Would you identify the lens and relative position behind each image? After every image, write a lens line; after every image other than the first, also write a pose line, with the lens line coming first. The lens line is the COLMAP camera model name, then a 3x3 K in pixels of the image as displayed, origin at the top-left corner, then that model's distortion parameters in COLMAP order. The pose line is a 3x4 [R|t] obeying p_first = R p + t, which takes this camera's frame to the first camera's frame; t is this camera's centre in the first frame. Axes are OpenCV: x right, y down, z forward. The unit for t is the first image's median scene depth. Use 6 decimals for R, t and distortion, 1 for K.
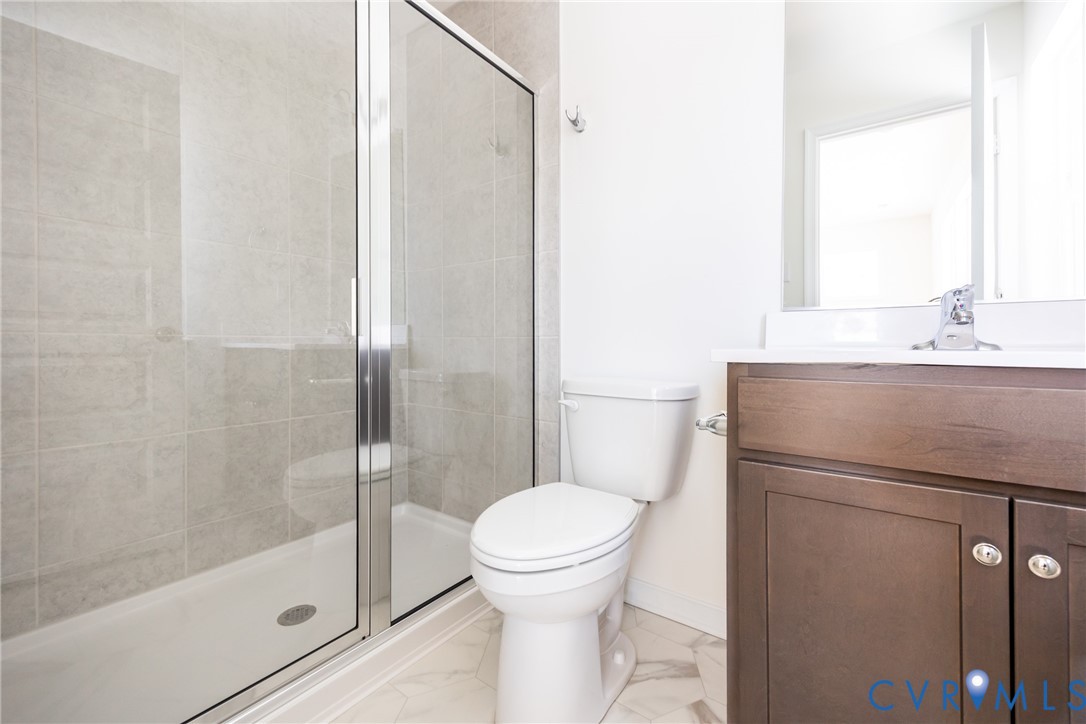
lens RADIAL K [[442.7, 0, 550.9], [0, 442.7, 355.8], [0, 0, 1]] dist [0.003475, 0.000284]
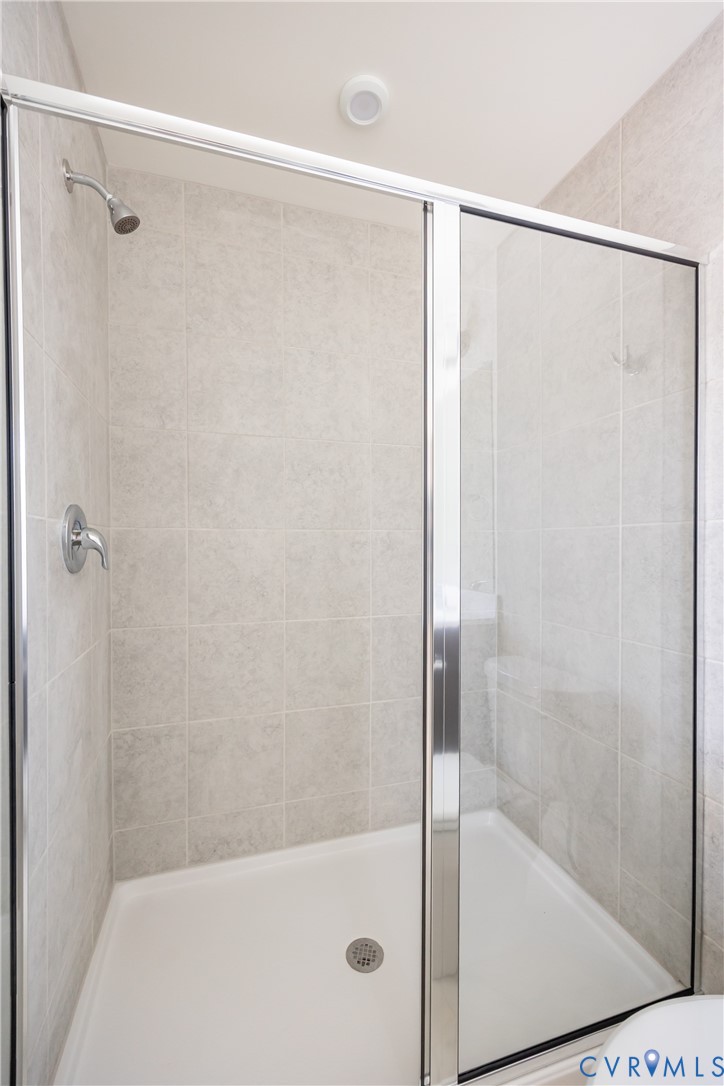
lens RADIAL K [[442.7, 0, 355.8], [0, 442.7, 546.9], [0, 0, 1]] dist [0.003475, 0.000284]
pose [[0.796451, 0.002640, -0.604698, -0.040997], [-0.007336, 0.999959, -0.005296, -0.187058], [0.604659, 0.008655, 0.796438, 0.221842]]
